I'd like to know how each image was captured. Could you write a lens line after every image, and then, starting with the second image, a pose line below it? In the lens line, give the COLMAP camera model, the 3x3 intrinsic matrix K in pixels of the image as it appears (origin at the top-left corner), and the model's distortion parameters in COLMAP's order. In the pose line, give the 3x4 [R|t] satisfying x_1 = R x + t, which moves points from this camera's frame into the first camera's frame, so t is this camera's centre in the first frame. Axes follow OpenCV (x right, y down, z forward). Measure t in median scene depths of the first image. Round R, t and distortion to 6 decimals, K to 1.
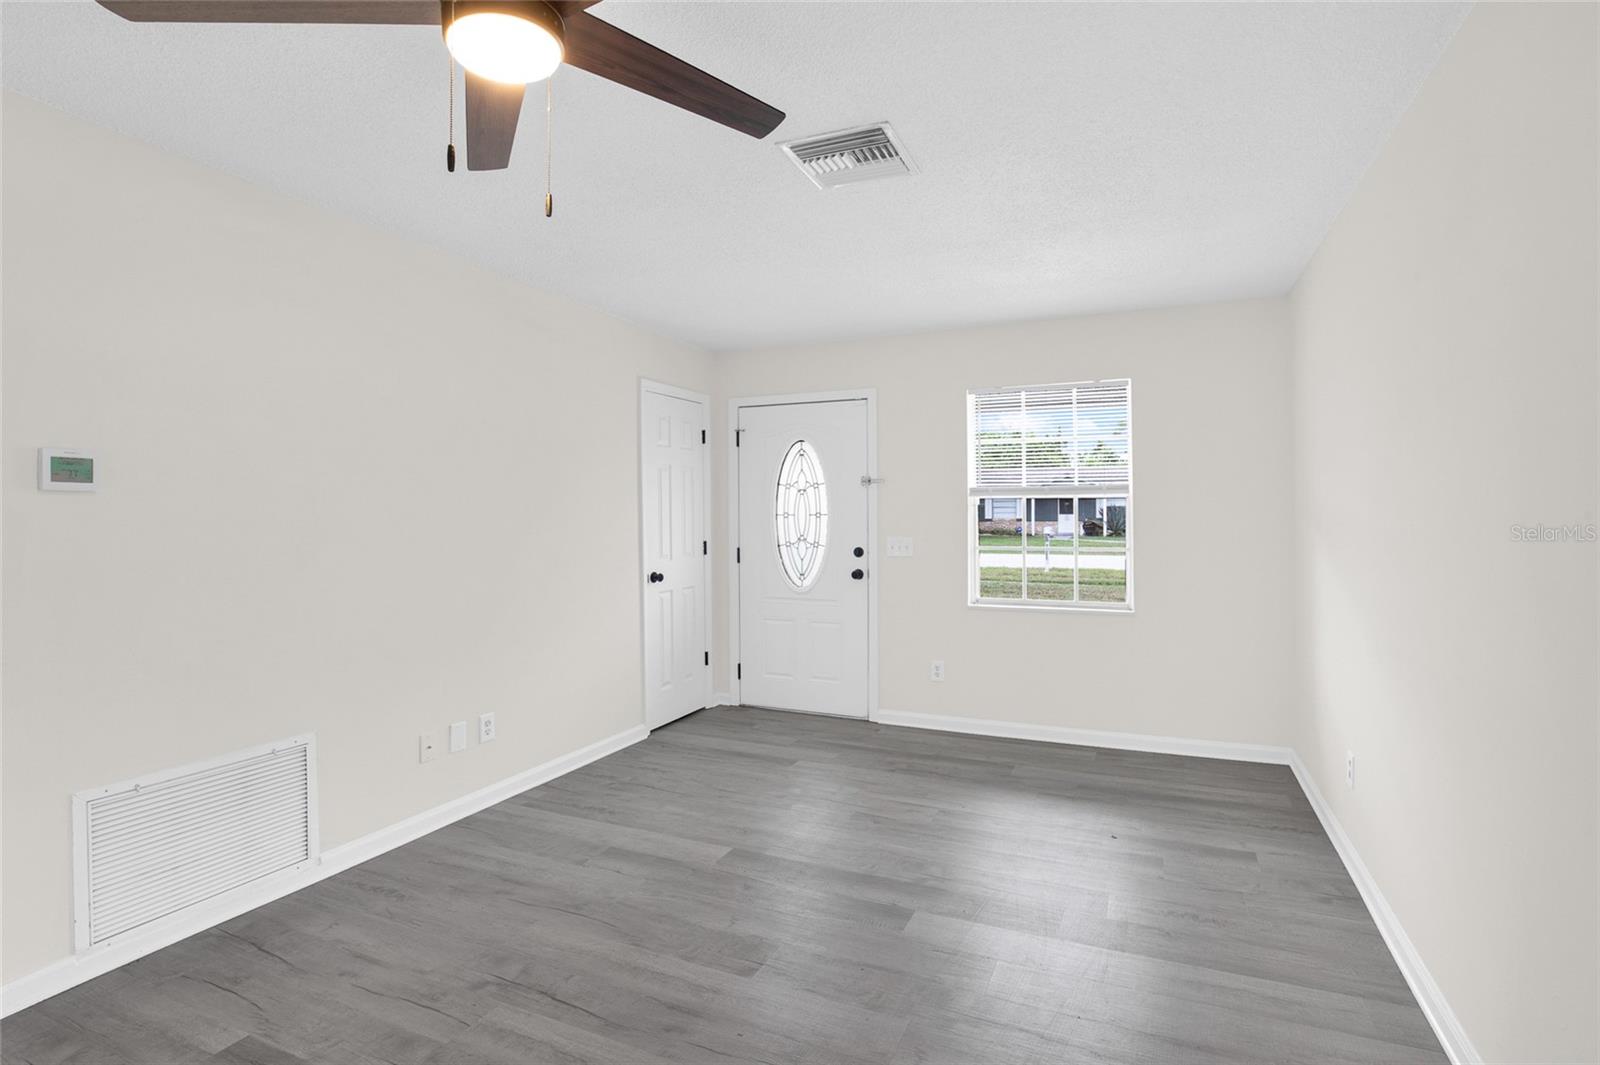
lens RADIAL K [[800.4, 0, 798.4], [0, 800.4, 610.0], [0, 0, 1]] dist [-0.033003, -0.000076]
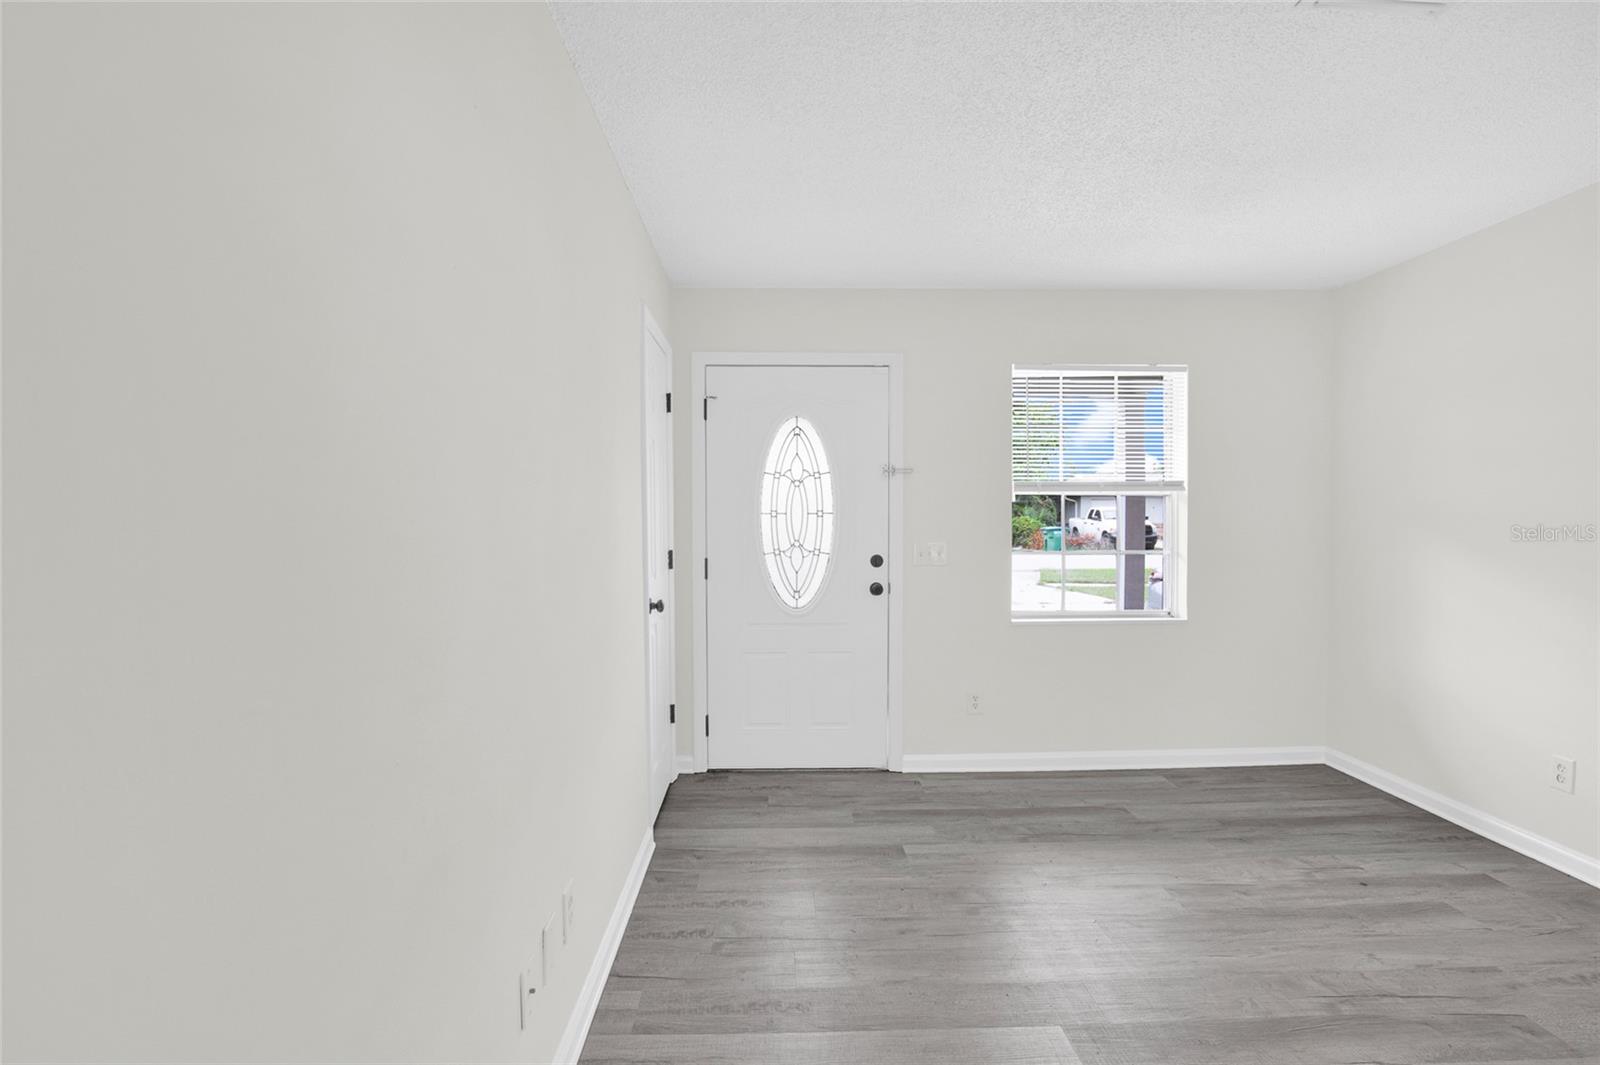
lens RADIAL K [[800.4, 0, 798.4], [0, 800.4, 610.0], [0, 0, 1]] dist [-0.033003, -0.000076]
pose [[0.896103, -0.050319, 0.440985, -0.344283], [0.049524, 0.998684, 0.013320, -0.038158], [-0.441075, 0.009903, 0.897416, 0.325597]]
